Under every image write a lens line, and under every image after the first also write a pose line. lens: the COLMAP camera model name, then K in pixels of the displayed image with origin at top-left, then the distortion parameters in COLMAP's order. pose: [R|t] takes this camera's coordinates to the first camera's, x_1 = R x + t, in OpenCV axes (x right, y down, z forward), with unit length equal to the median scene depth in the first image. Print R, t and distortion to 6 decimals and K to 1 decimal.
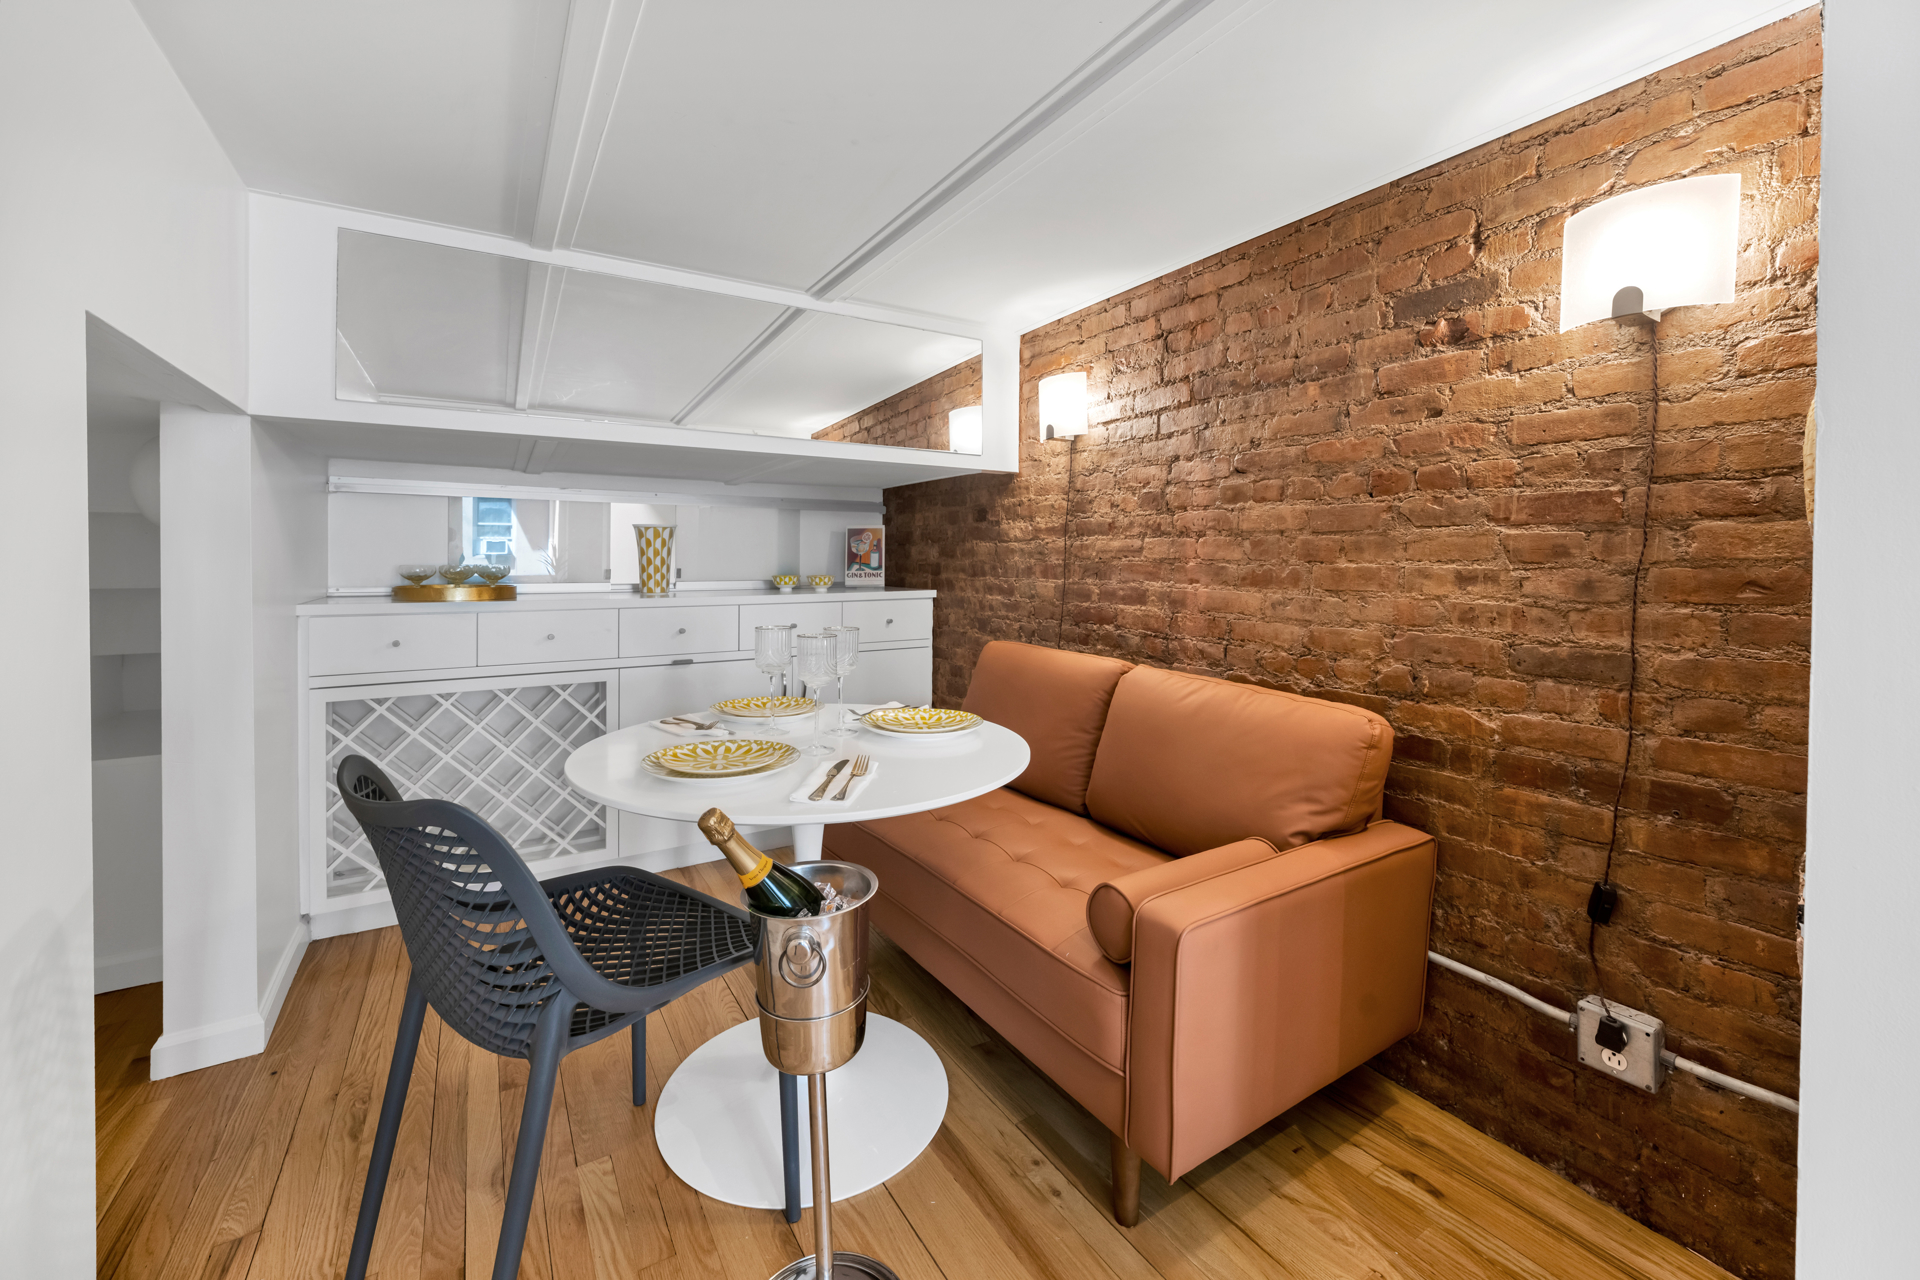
lens RADIAL K [[758.3, 0, 957.3], [0, 758.3, 571.0], [0, 0, 1]] dist [-0.000085, -0.000007]
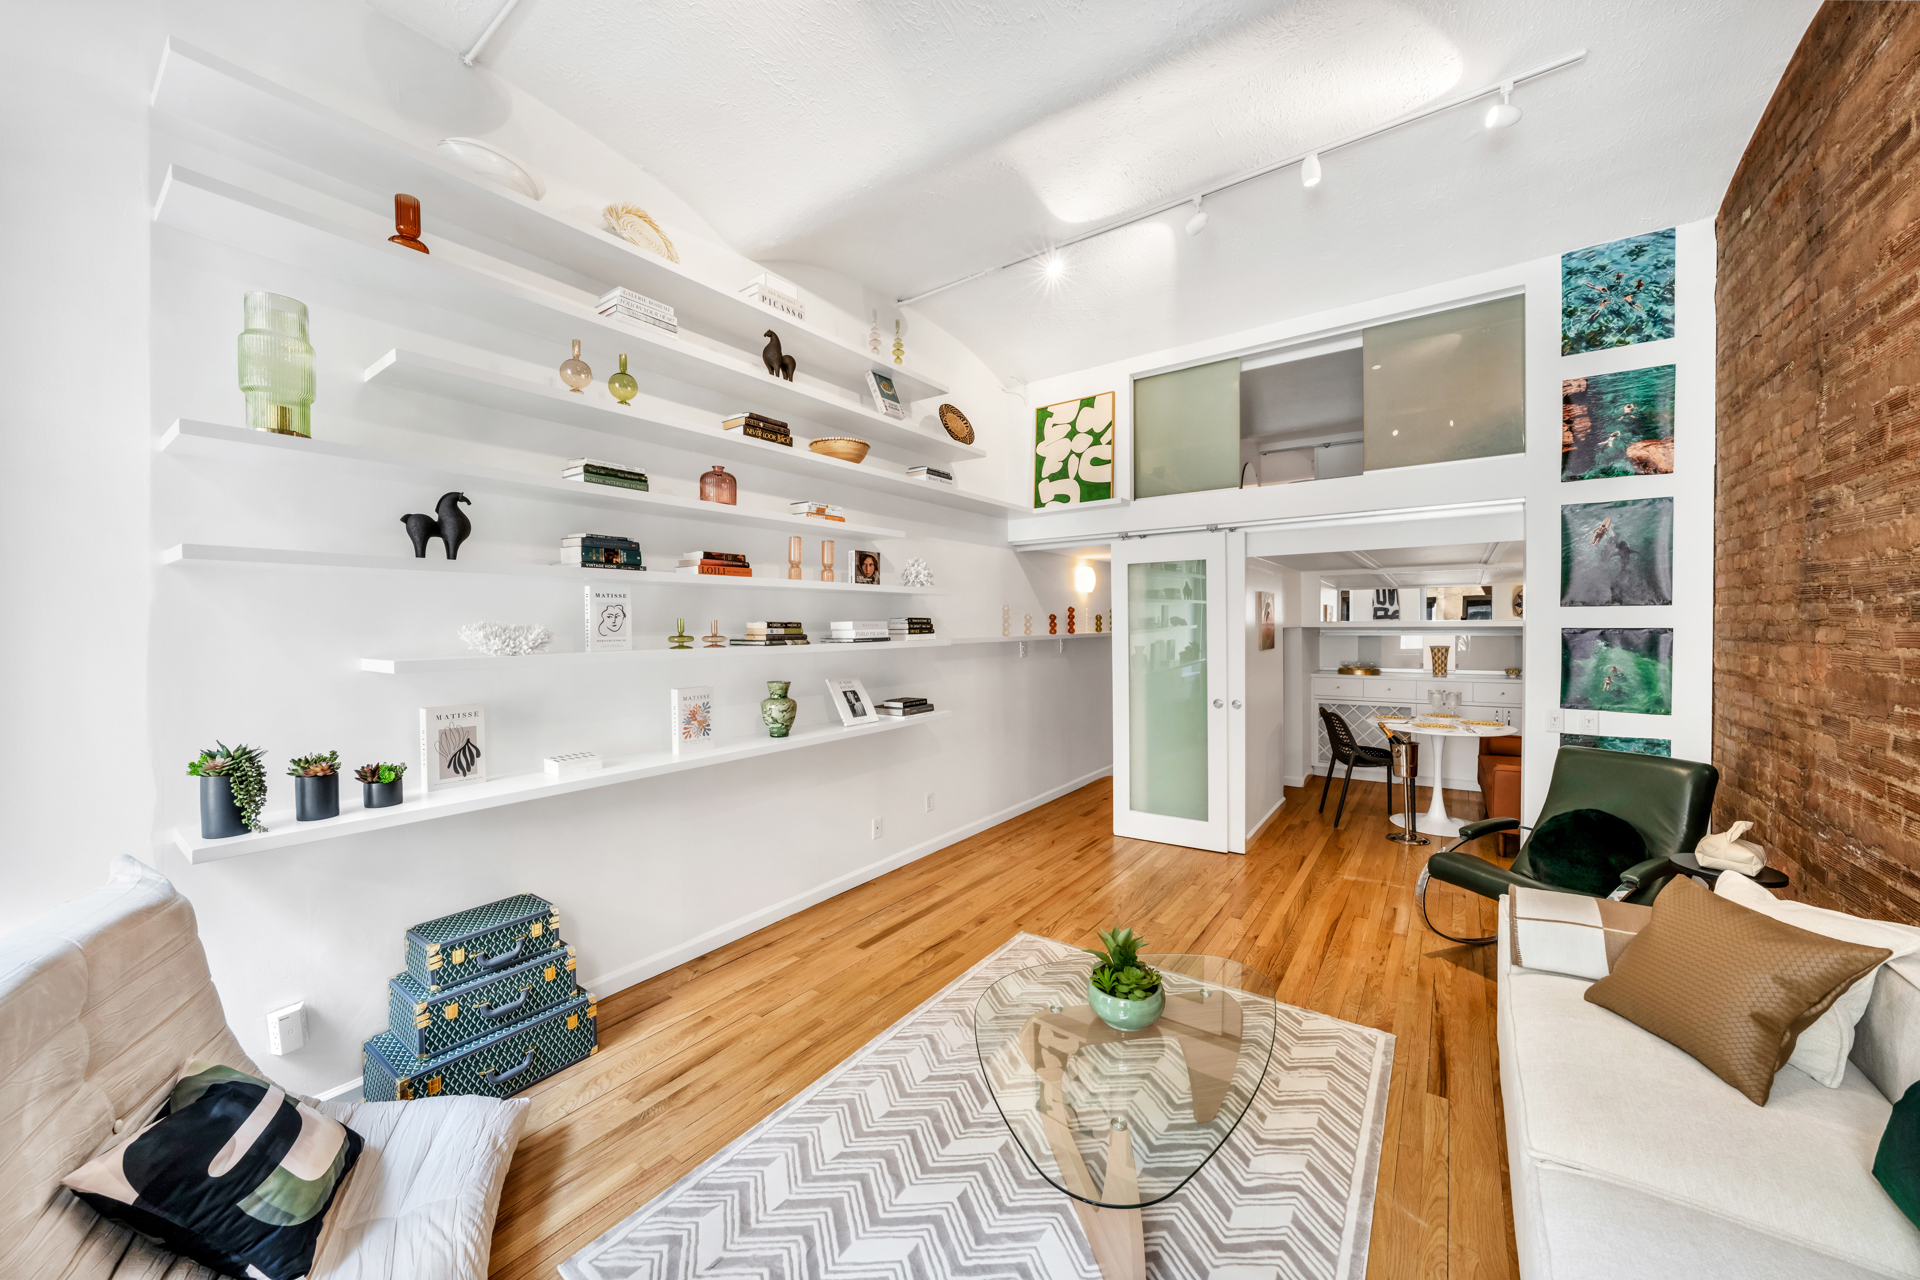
lens RADIAL K [[693.6, 0, 960.0], [0, 693.6, 640.0], [0, 0, 1]] dist [-0.035769, 0.007857]
pose [[0.377336, 0.010791, -0.926014, 1.109859], [0.001815, 0.999922, 0.012392, -0.119466], [0.926075, -0.006357, 0.377286, -1.299220]]
